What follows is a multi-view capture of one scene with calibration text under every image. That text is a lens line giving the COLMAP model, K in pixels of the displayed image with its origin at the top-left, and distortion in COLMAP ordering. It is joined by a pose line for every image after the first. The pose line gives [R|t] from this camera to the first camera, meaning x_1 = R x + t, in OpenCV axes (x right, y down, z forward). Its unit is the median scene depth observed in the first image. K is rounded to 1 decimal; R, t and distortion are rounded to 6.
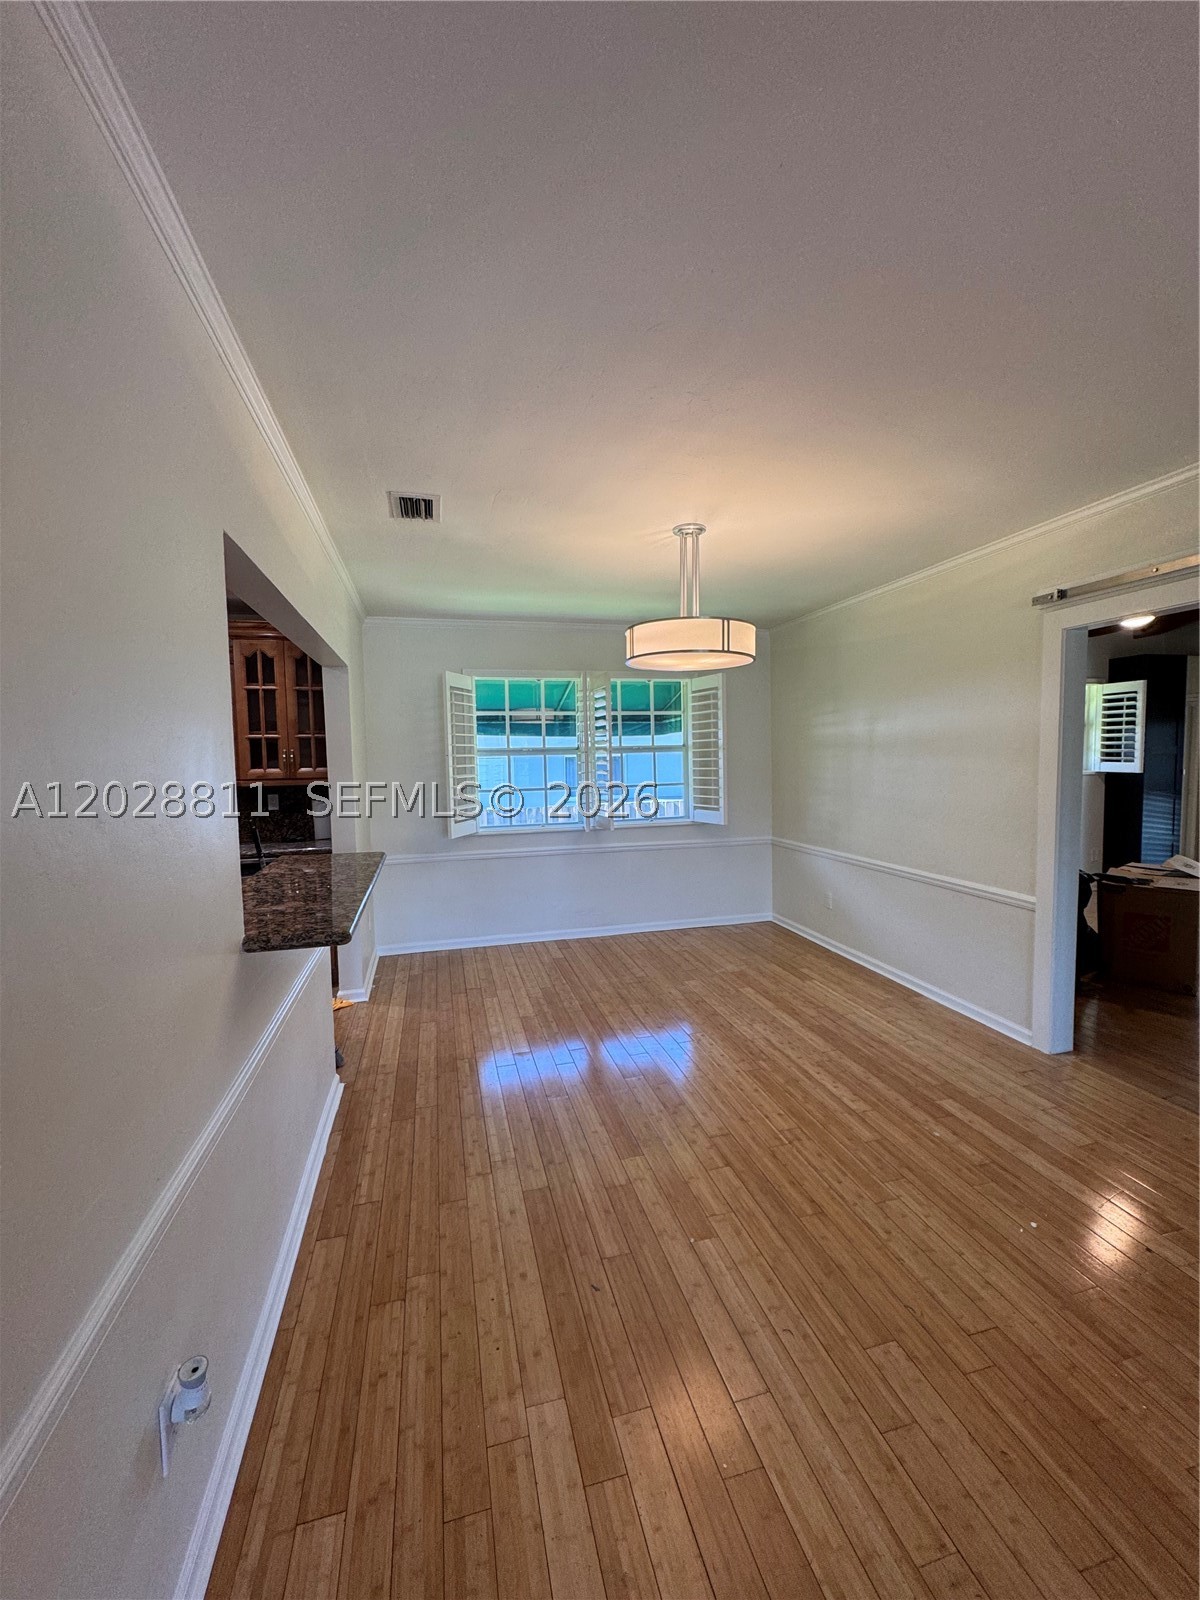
lens RADIAL K [[637.1, 0, 601.6], [0, 637.1, 797.8], [0, 0, 1]] dist [-0.004619, -0.000137]
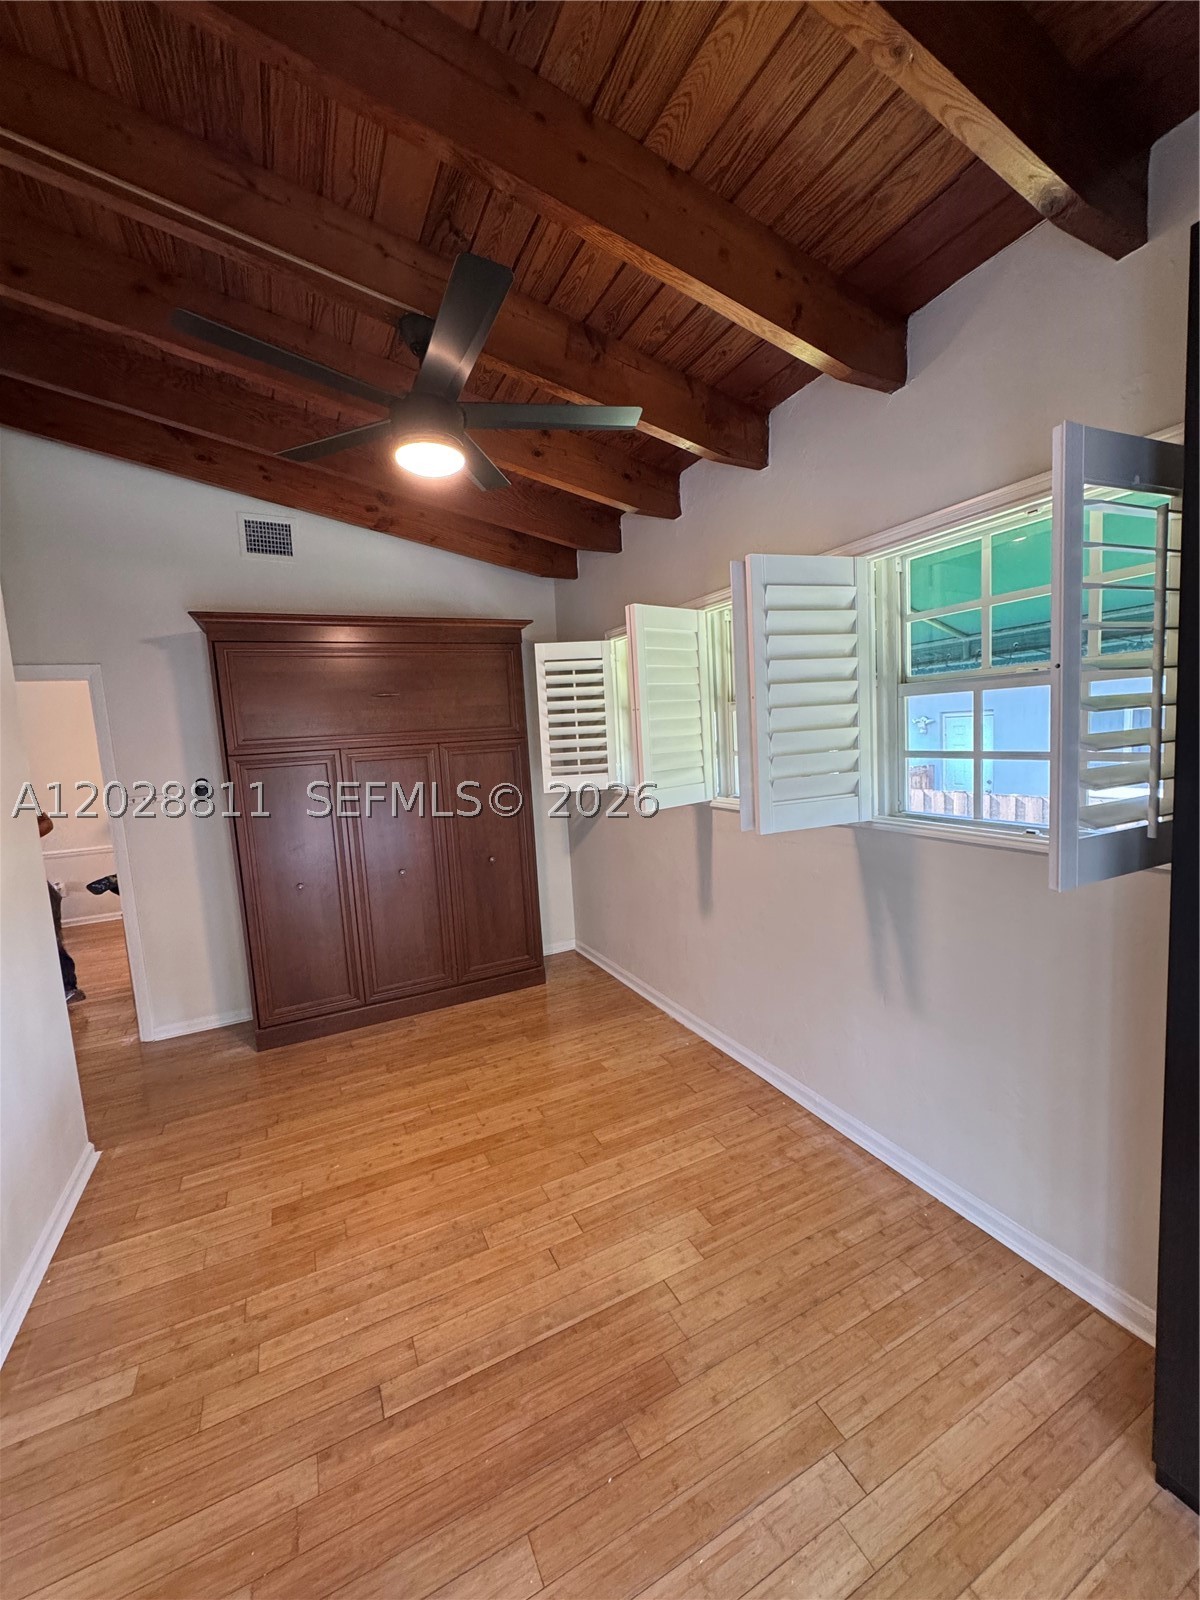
lens RADIAL K [[637.1, 0, 601.6], [0, 637.1, 797.8], [0, 0, 1]] dist [-0.004619, -0.000137]
pose [[0.207438, 0.115722, -0.971379, 2.422227], [-0.003536, 0.993061, 0.117550, -0.219253], [0.978242, -0.020950, 0.206408, 1.869120]]
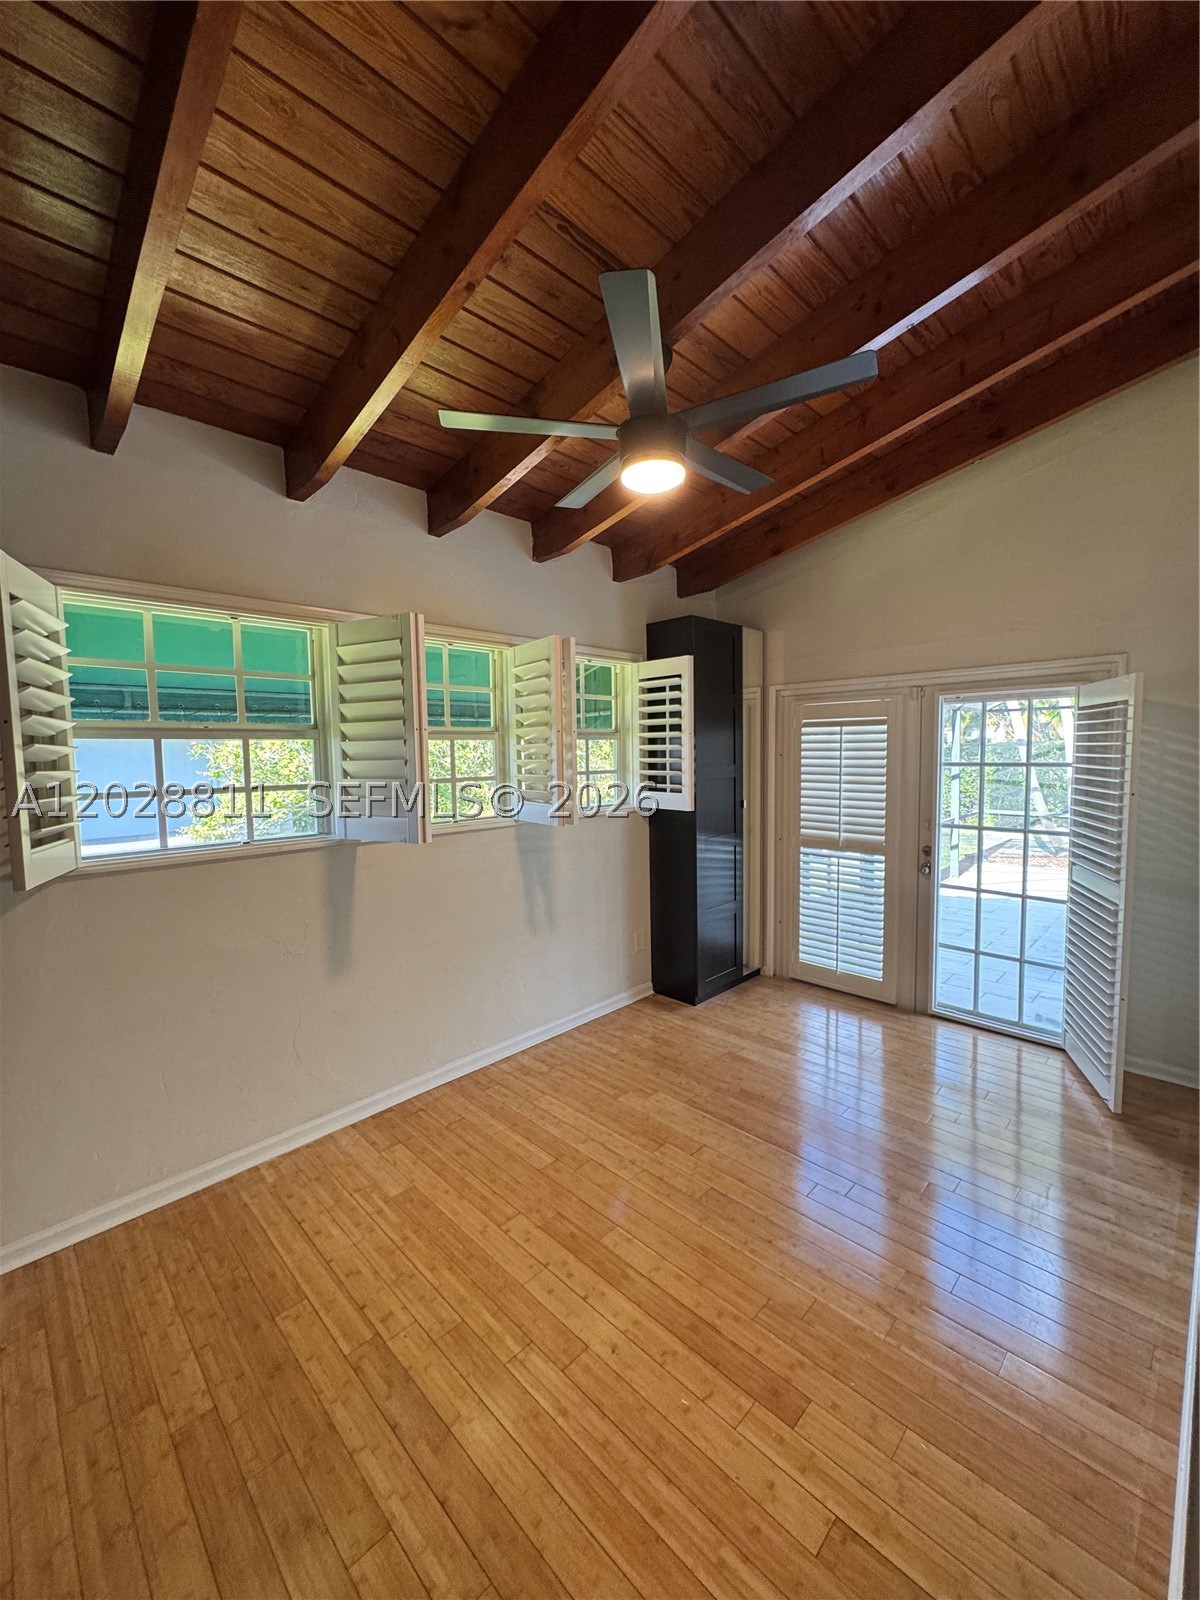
lens RADIAL K [[637.1, 0, 601.6], [0, 637.1, 797.8], [0, 0, 1]] dist [-0.004619, -0.000137]
pose [[0.861358, -0.031241, 0.507036, 1.006285], [0.033172, 0.999436, 0.005228, -0.123874], [-0.506913, 0.012316, 0.861909, 1.119475]]
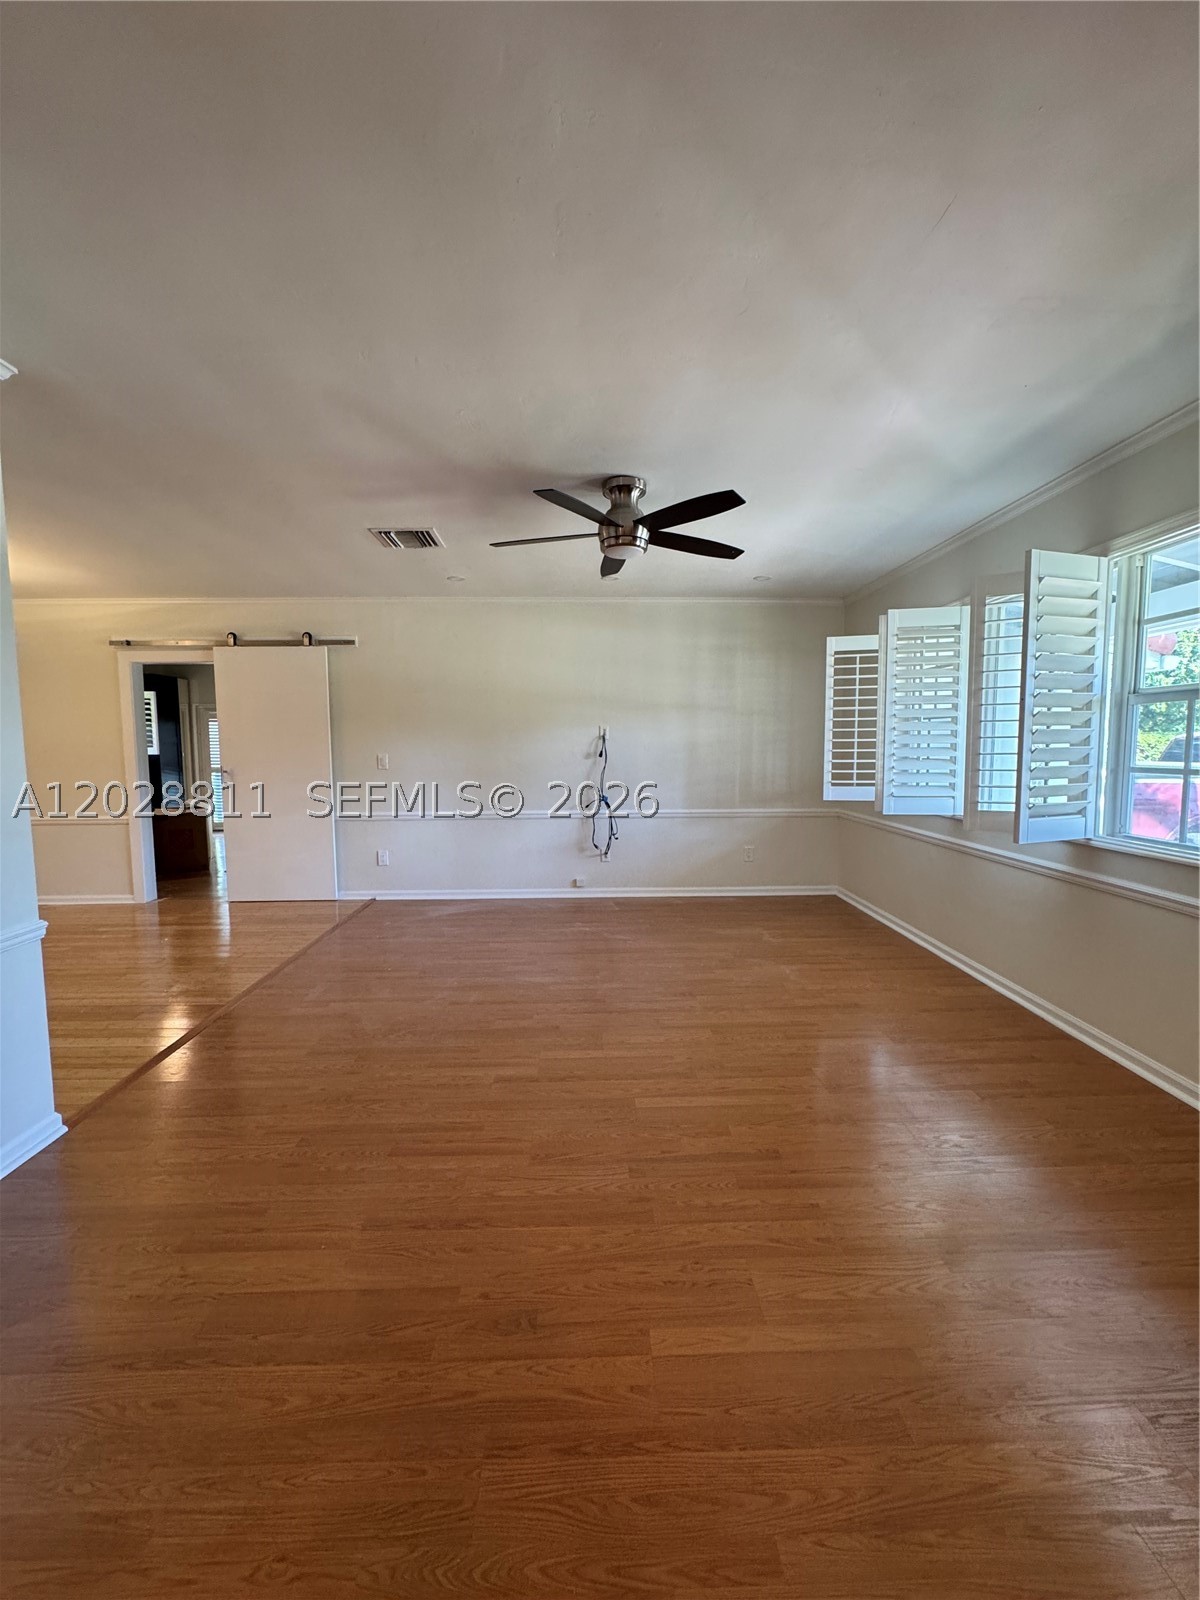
lens RADIAL K [[637.1, 0, 601.6], [0, 637.1, 797.8], [0, 0, 1]] dist [-0.004619, -0.000137]
pose [[0.224387, -0.066198, 0.972249, -0.754518], [0.068548, 0.996291, 0.052014, 0.114550], [-0.972086, 0.054974, 0.228092, -0.690333]]
